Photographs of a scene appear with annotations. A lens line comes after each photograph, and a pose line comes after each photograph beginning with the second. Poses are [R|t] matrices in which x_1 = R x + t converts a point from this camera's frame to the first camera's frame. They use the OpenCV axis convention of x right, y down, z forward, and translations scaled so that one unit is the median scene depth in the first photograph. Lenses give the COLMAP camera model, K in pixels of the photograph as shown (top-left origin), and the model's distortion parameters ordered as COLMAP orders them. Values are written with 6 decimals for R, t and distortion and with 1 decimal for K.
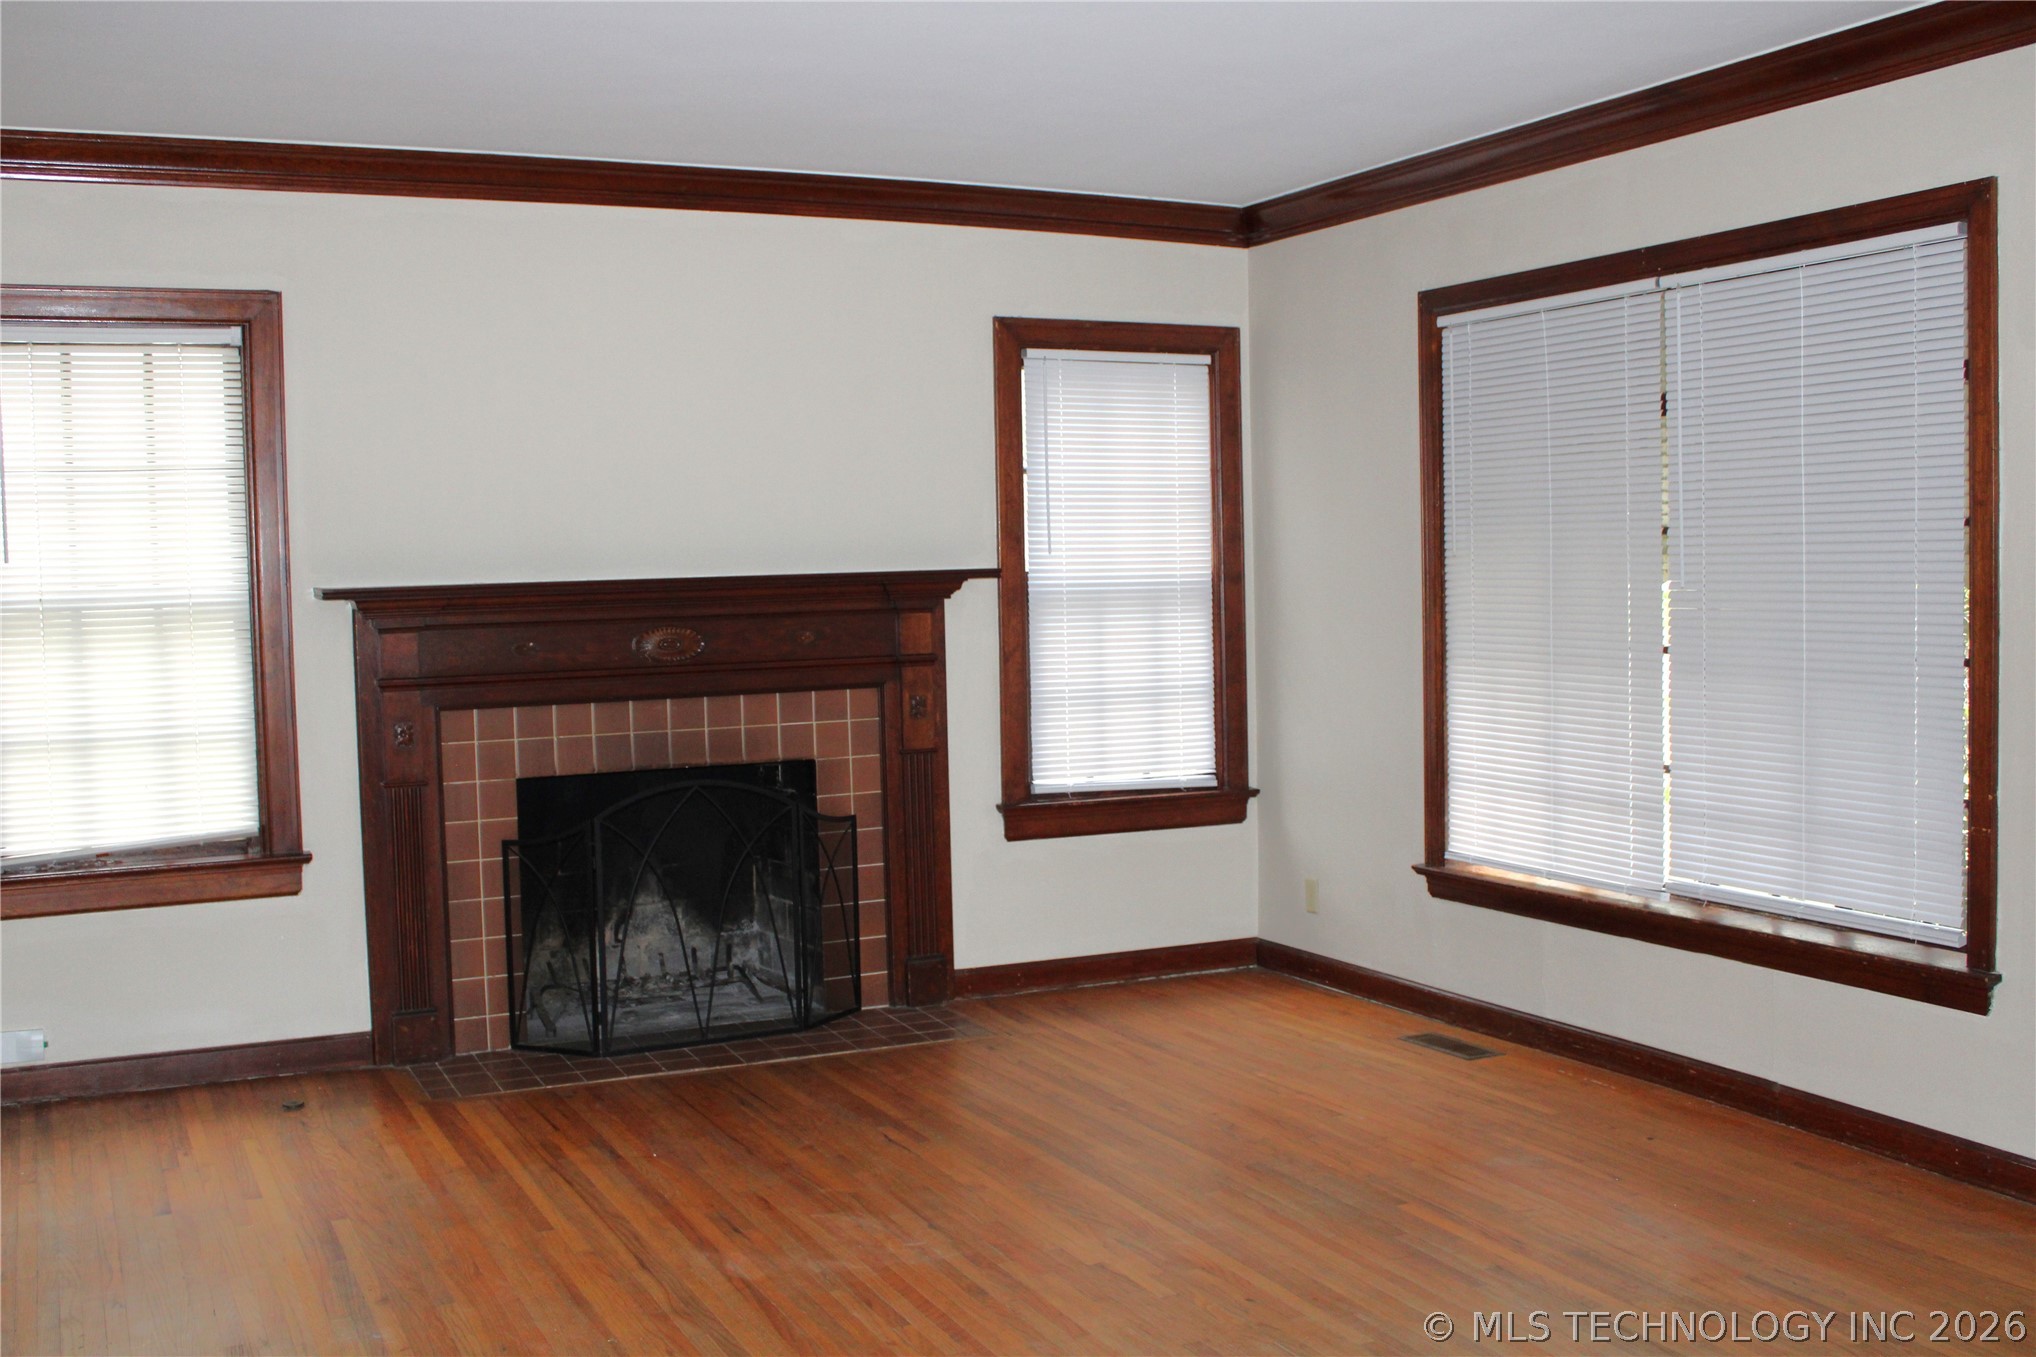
lens RADIAL K [[2056.5, 0, 1027.9], [0, 2056.5, 666.8], [0, 0, 1]] dist [-0.140309, 0.167115]
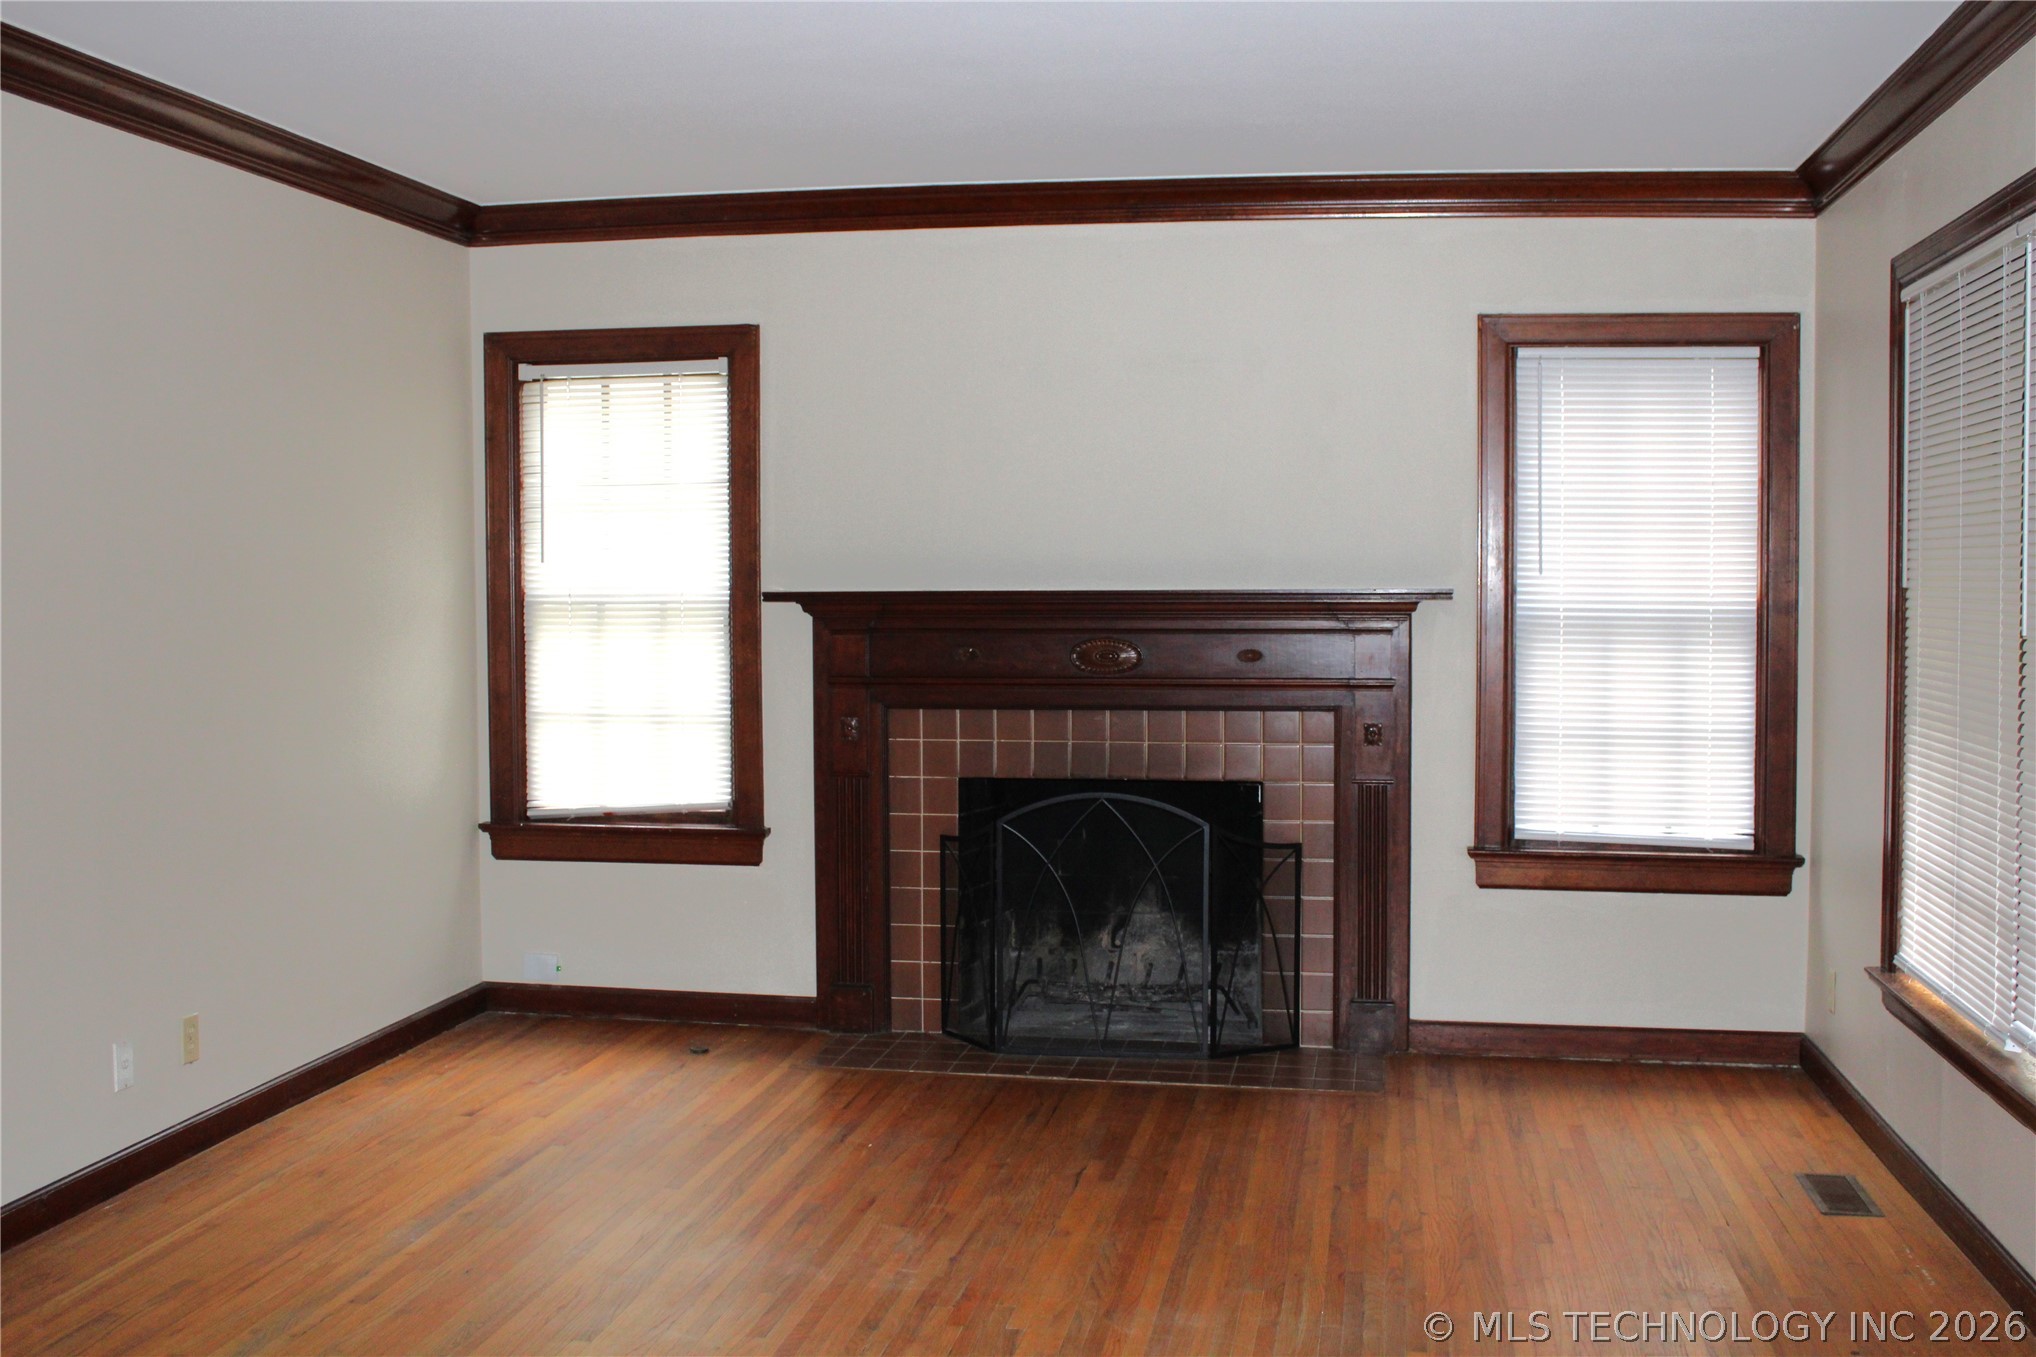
lens RADIAL K [[2056.5, 0, 1027.9], [0, 2056.5, 666.8], [0, 0, 1]] dist [-0.140309, 0.167115]
pose [[0.811852, 0.046380, -0.582019, 0.390914], [-0.047117, 0.998793, 0.013868, -0.018274], [0.581959, 0.016164, 0.813057, 0.159873]]
